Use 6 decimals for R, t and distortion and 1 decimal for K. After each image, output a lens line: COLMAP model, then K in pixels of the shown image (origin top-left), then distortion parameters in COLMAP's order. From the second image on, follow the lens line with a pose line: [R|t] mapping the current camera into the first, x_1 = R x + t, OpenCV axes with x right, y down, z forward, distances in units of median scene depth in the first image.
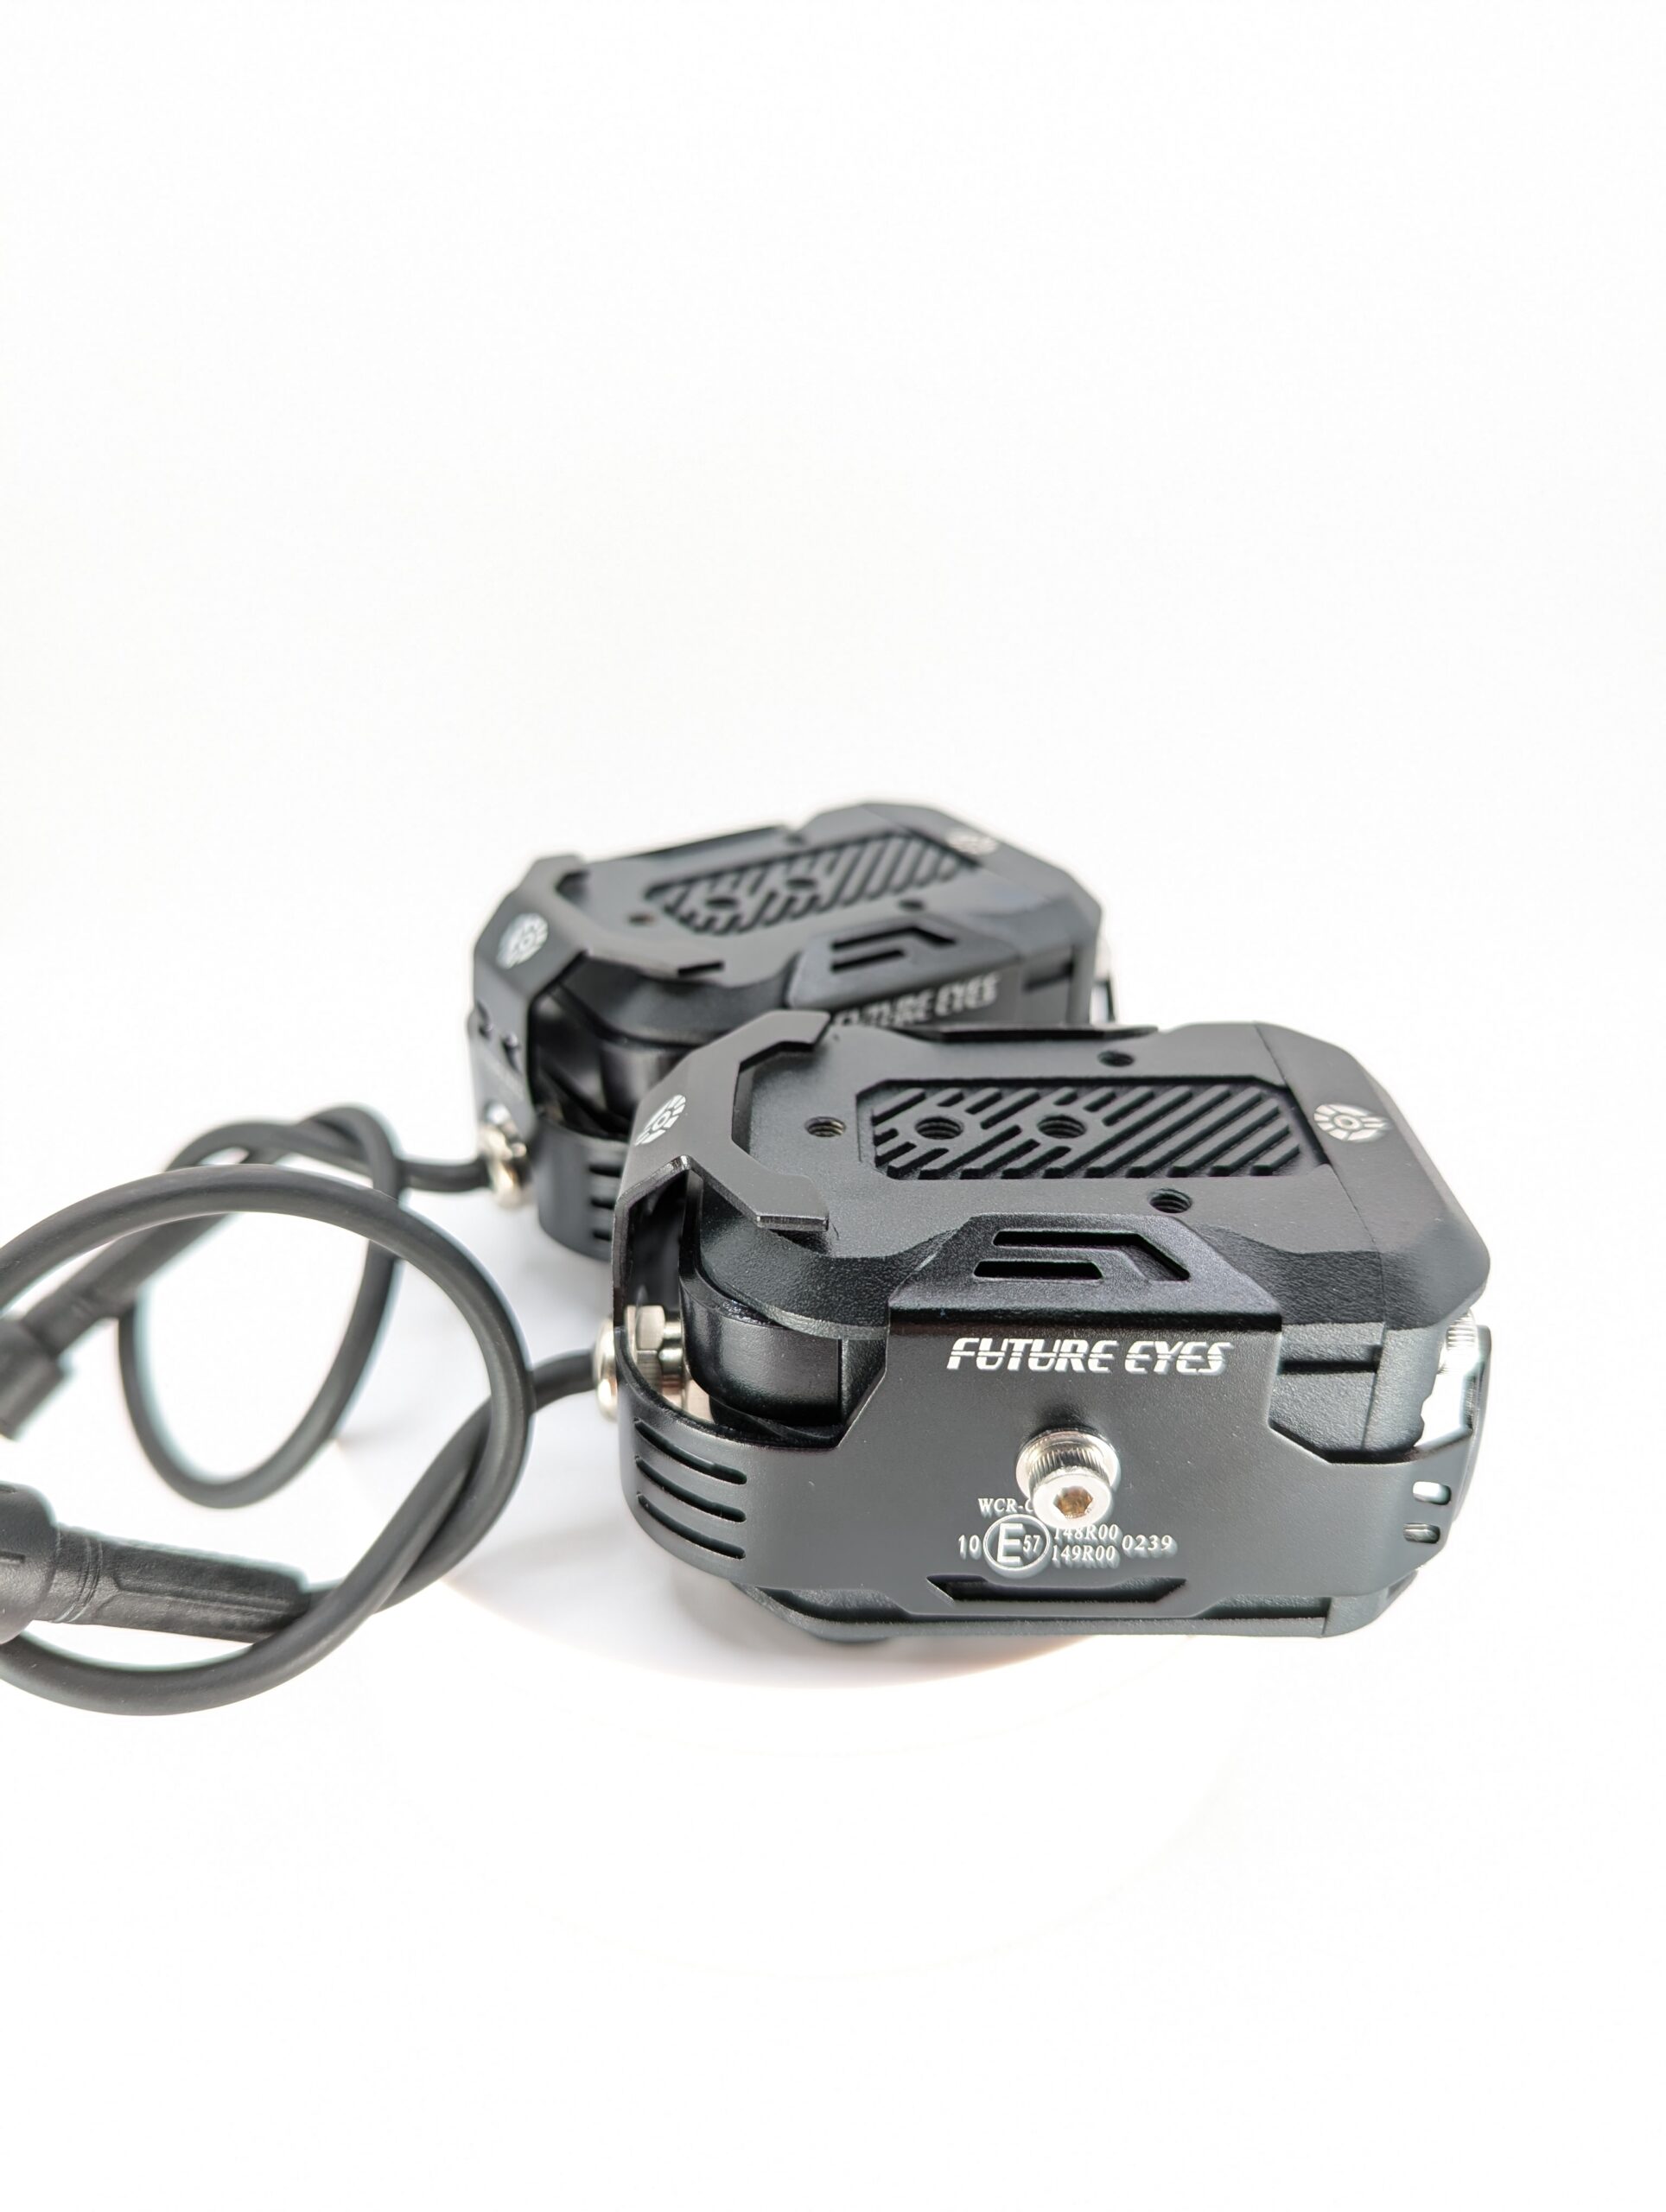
lens RADIAL K [[1428.9, 0, 832.9], [0, 1428.9, 1103.4], [0, 0, 1]] dist [0.009040, -0.002580]
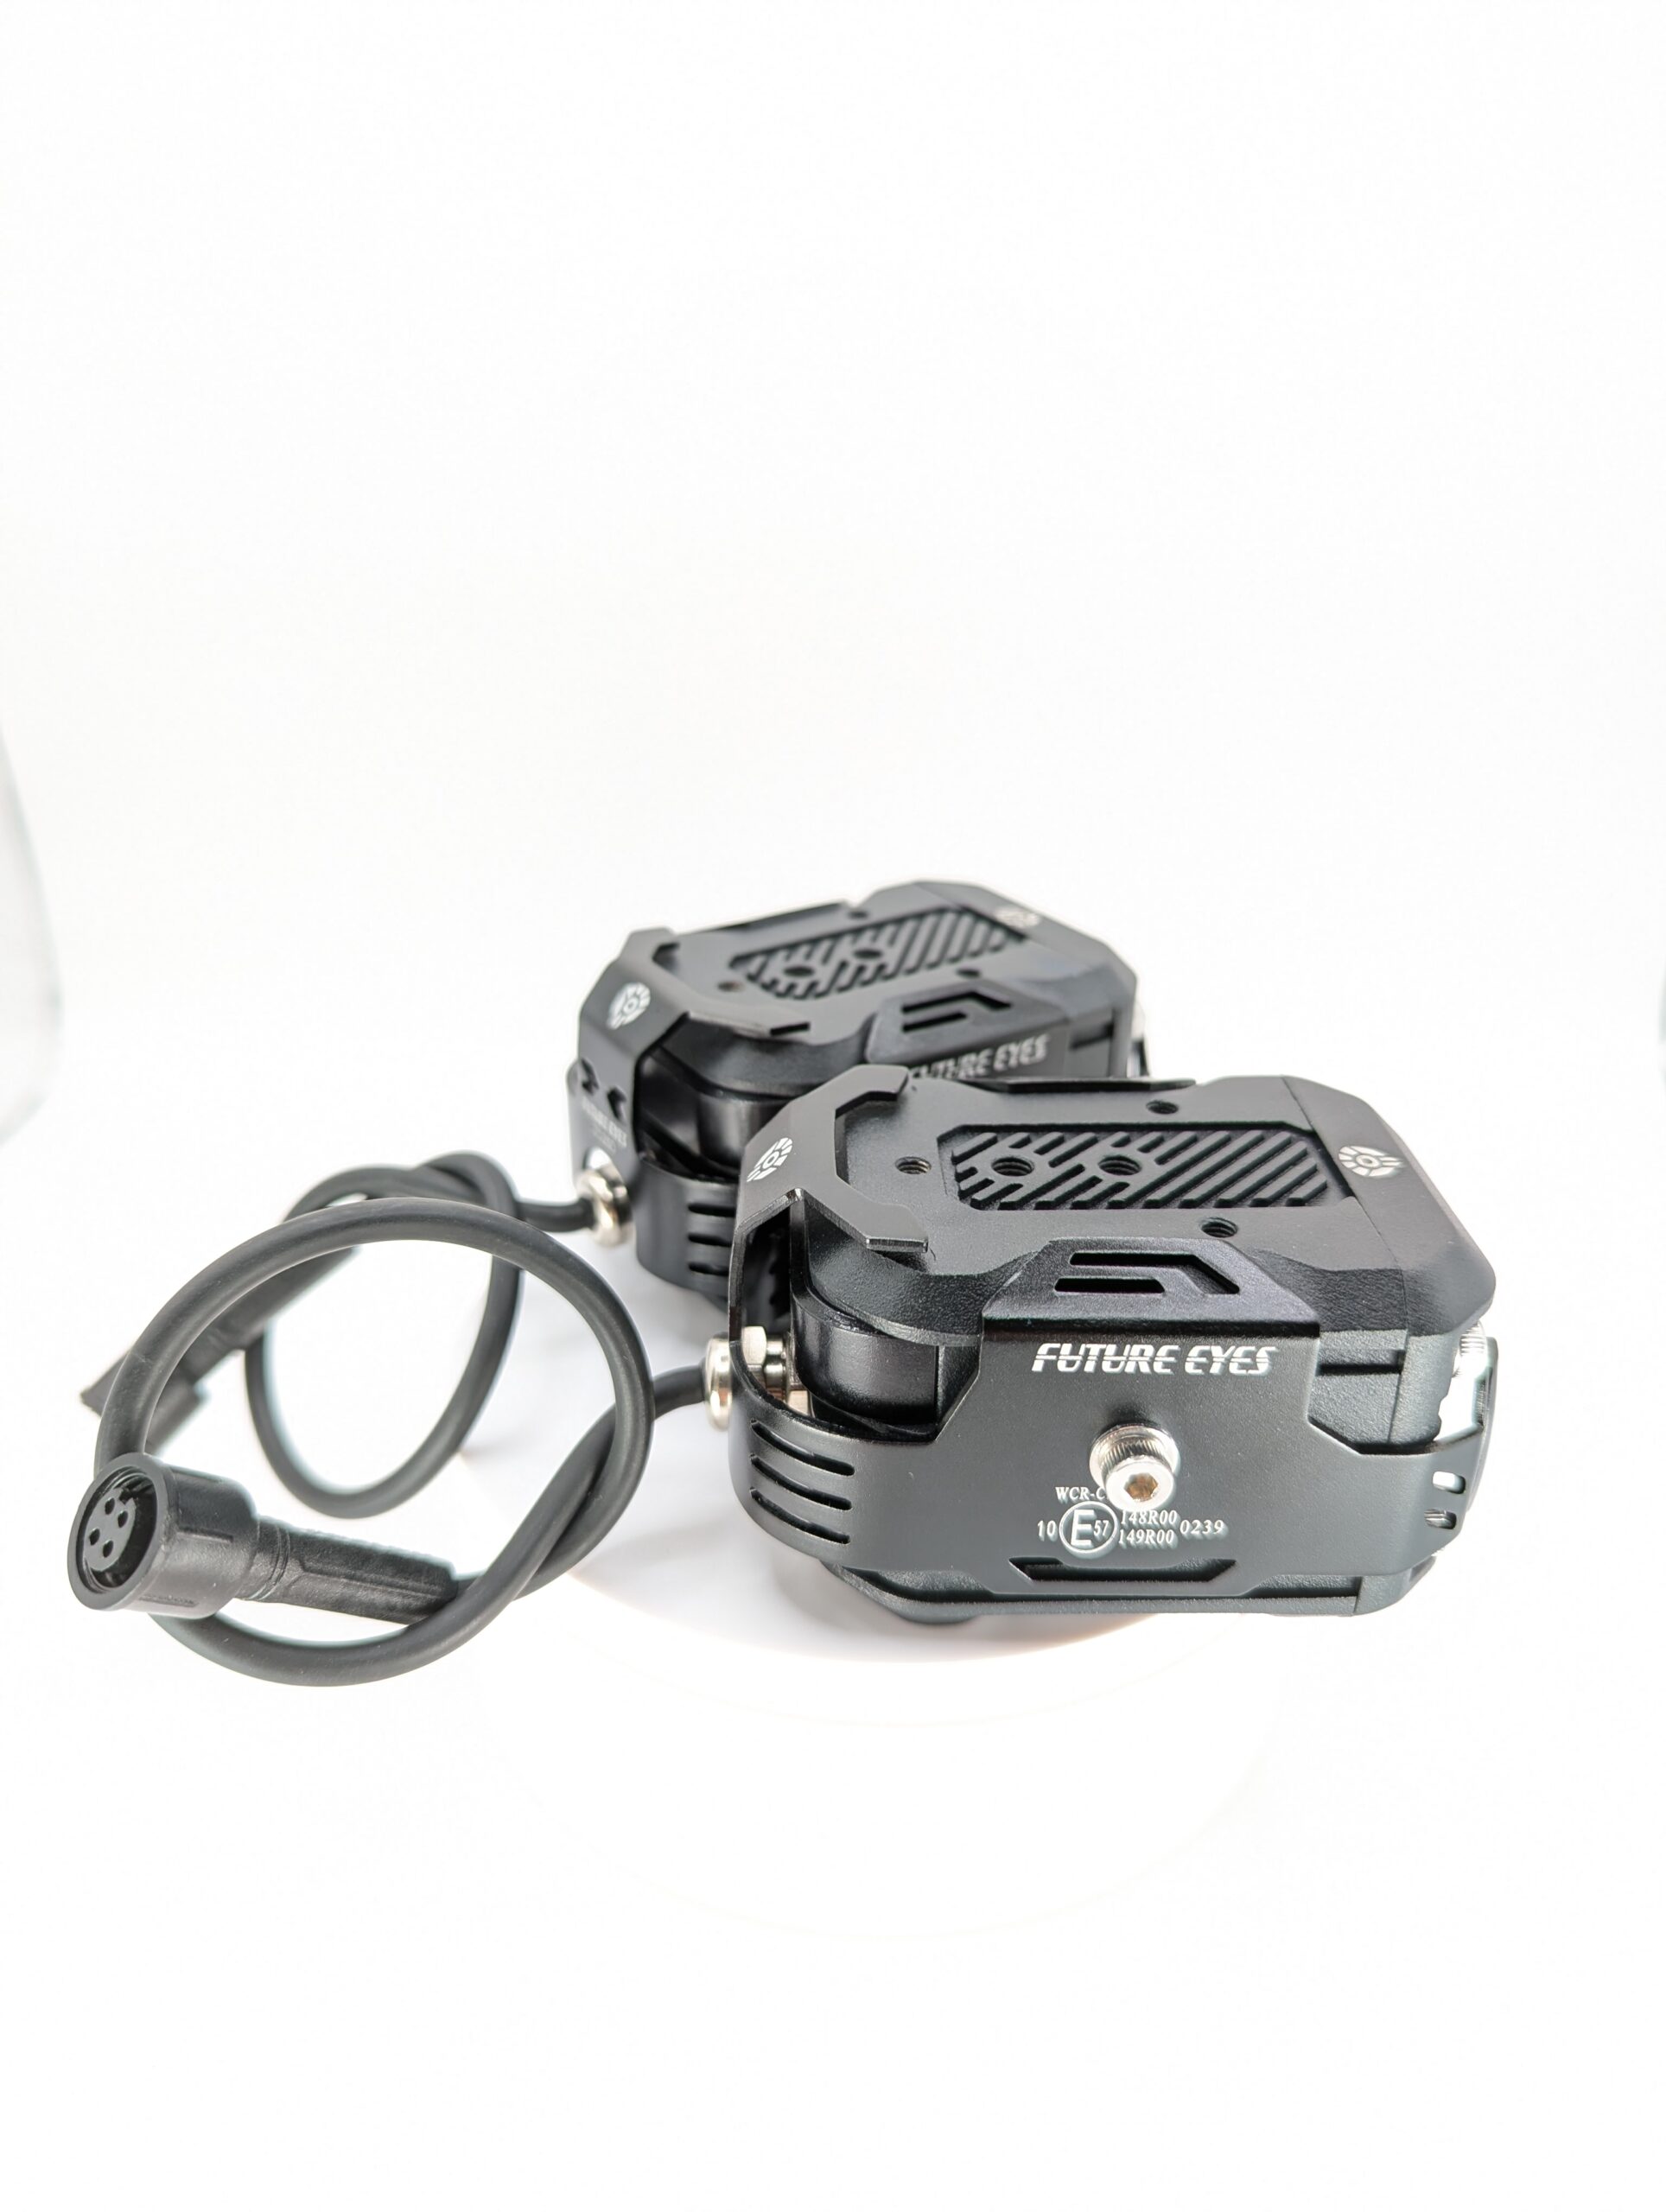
lens RADIAL K [[1428.9, 0, 829.9], [0, 1428.9, 1115.9], [0, 0, 1]] dist [0.009040, -0.002580]
pose [[0.999949, -0.001644, 0.009937, -0.083572], [0.002034, 0.999225, -0.039309, 0.021399], [-0.009865, 0.039328, 0.999178, -0.144736]]
